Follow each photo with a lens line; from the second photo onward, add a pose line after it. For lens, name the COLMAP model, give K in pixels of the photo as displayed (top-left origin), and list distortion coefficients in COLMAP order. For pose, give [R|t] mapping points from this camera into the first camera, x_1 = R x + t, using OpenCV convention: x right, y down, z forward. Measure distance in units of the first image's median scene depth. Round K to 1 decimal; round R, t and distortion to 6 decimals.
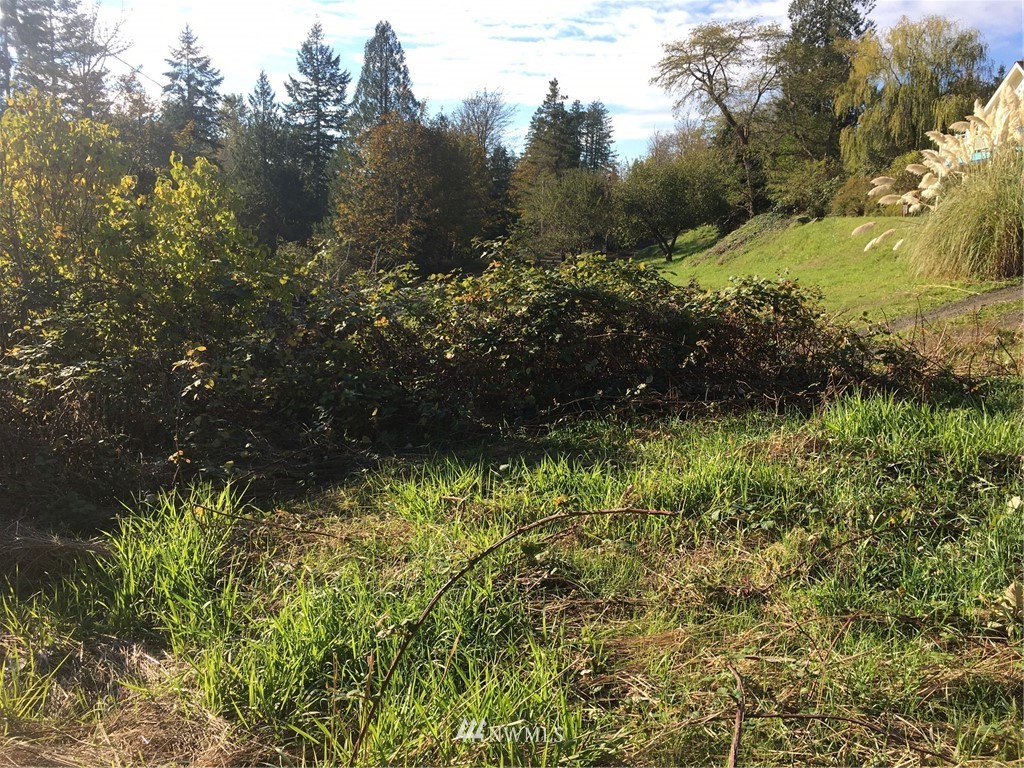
lens RADIAL K [[844.2, 0, 512.0], [0, 844.2, 384.0], [0, 0, 1]] dist [0.081232, -0.102052]
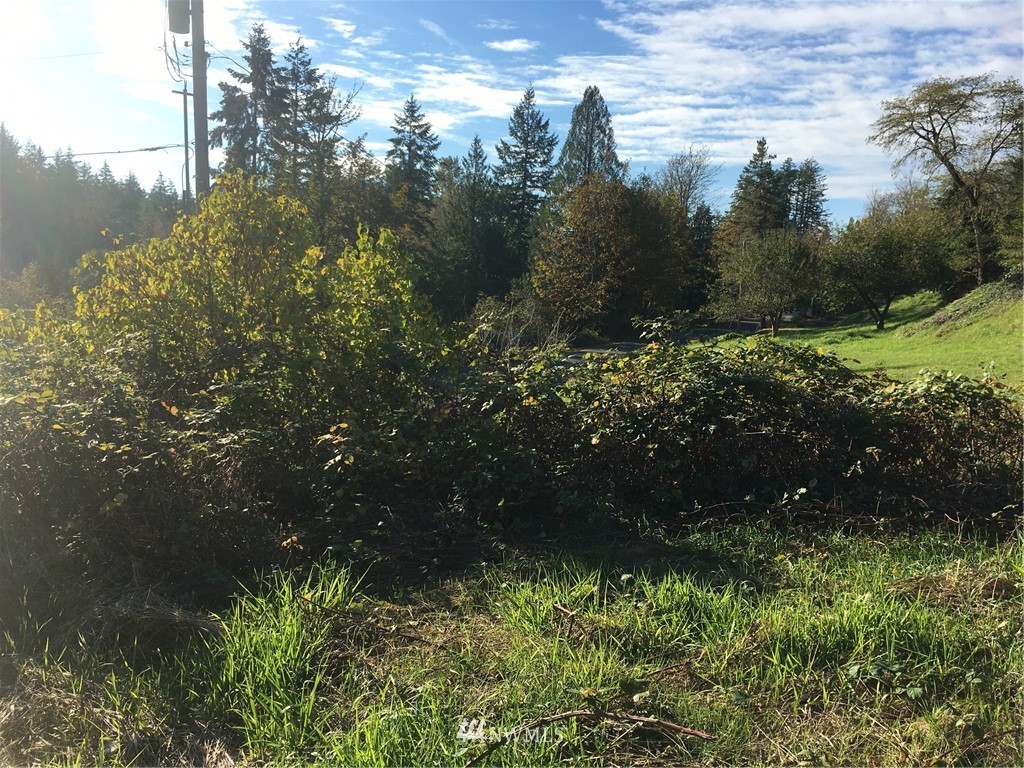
lens RADIAL K [[851.8, 0, 515.9], [0, 851.8, 386.0], [0, 0, 1]] dist [0.069314, -0.096310]
pose [[0.974470, 0.051449, -0.218544, 0.010331], [-0.065179, 0.996296, -0.056082, -0.007751], [0.214849, 0.068895, 0.974214, 0.007104]]
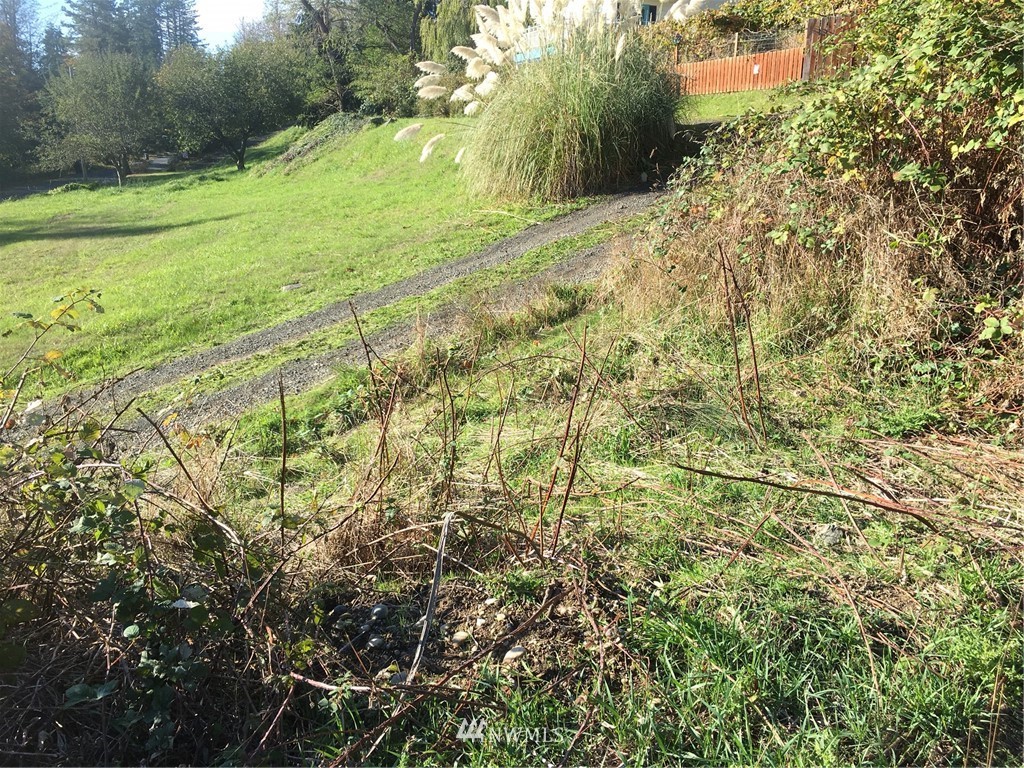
lens RADIAL K [[844.2, 0, 512.0], [0, 844.2, 384.0], [0, 0, 1]] dist [0.081232, -0.102052]
pose [[0.909714, -0.123748, 0.396367, 0.111536], [0.079870, 0.988883, 0.125424, -0.032140], [-0.407482, -0.082442, 0.909484, 0.170446]]
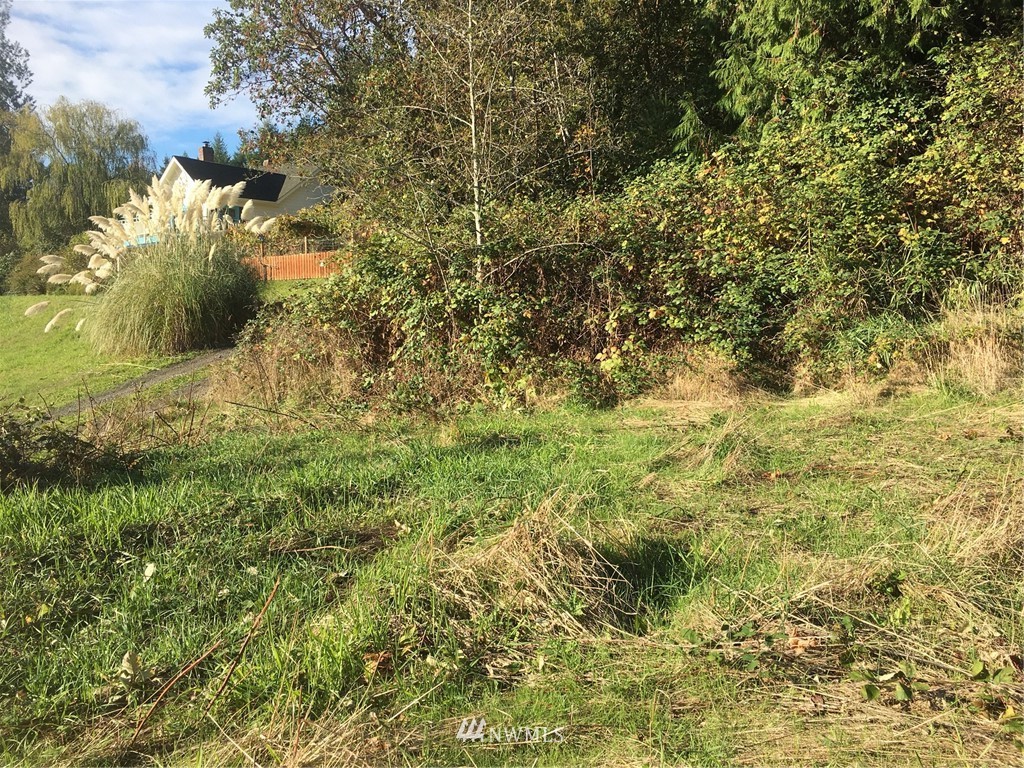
lens RADIAL K [[851.8, 0, 515.9], [0, 851.8, 386.0], [0, 0, 1]] dist [0.069314, -0.096310]
pose [[0.642924, -0.080796, 0.761657, 0.010728], [0.146833, 0.988978, -0.019033, 0.000062], [-0.751724, 0.124073, 0.647701, -0.007229]]
